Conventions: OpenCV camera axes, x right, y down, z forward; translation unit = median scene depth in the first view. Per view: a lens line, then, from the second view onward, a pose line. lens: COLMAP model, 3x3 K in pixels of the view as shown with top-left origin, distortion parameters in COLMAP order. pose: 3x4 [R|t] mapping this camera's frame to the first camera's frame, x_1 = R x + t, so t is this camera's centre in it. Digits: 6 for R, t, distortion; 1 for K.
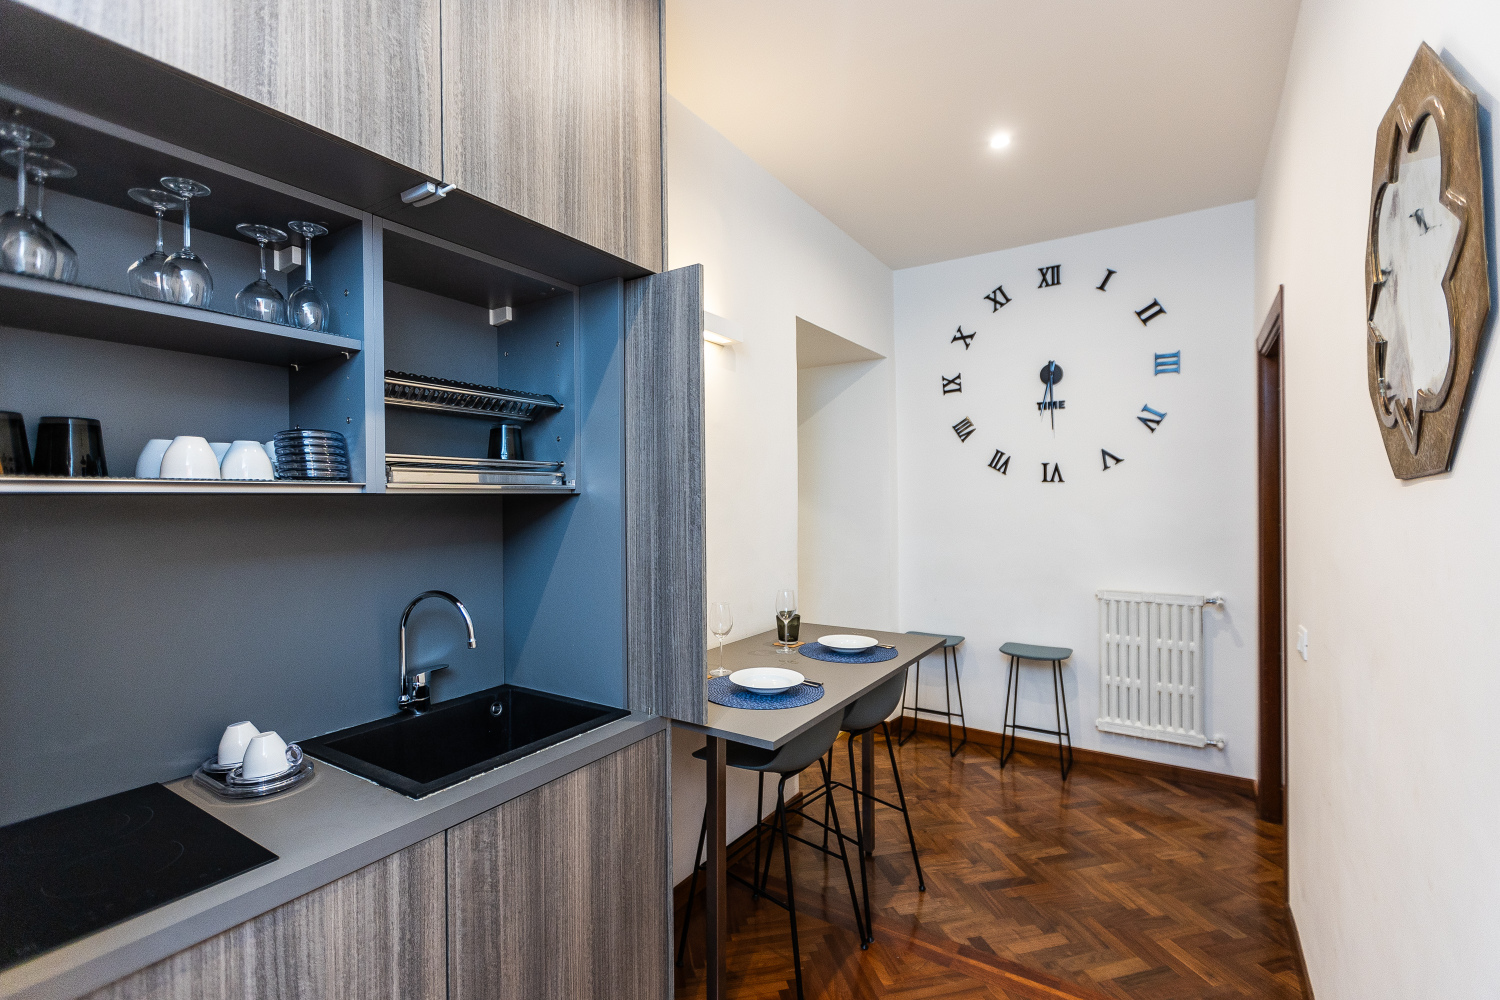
lens RADIAL K [[675.2, 0, 742.1], [0, 675.2, 503.5], [0, 0, 1]] dist [0.000573, -0.000776]
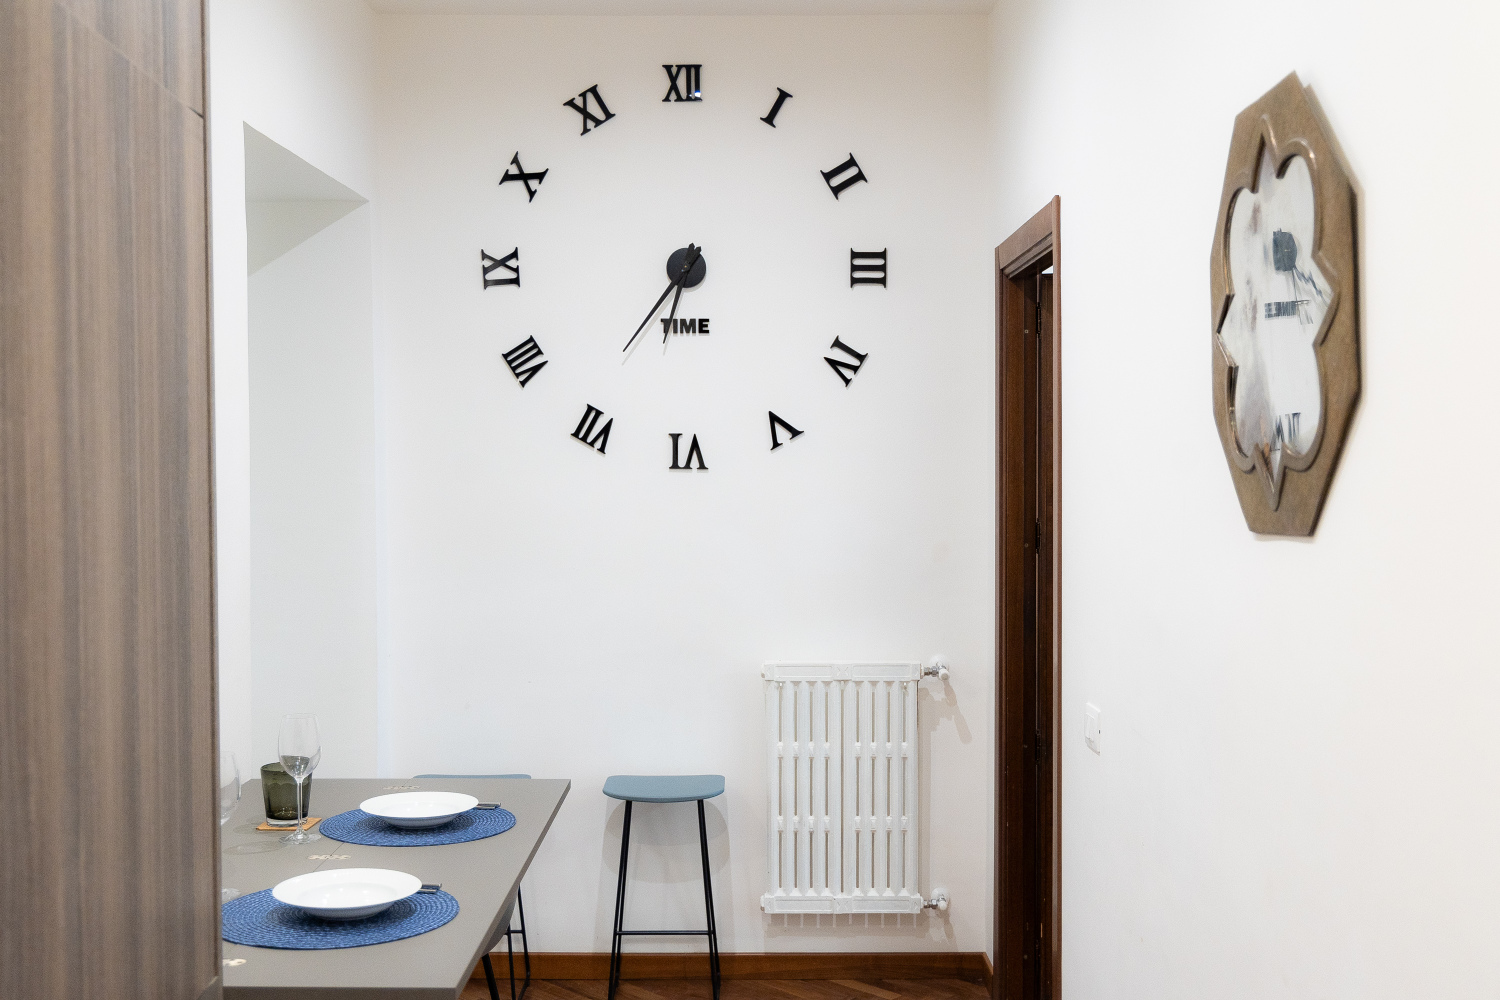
lens RADIAL K [[1712.0, 0, 751.4], [0, 1712.0, 499.0], [0, 0, 1]] dist [-0.011072, 0.000000]
pose [[0.825885, -0.015486, 0.563626, -0.281951], [0.000324, 0.999636, 0.026990, -0.047913], [-0.563839, -0.022108, 0.825589, -0.160122]]
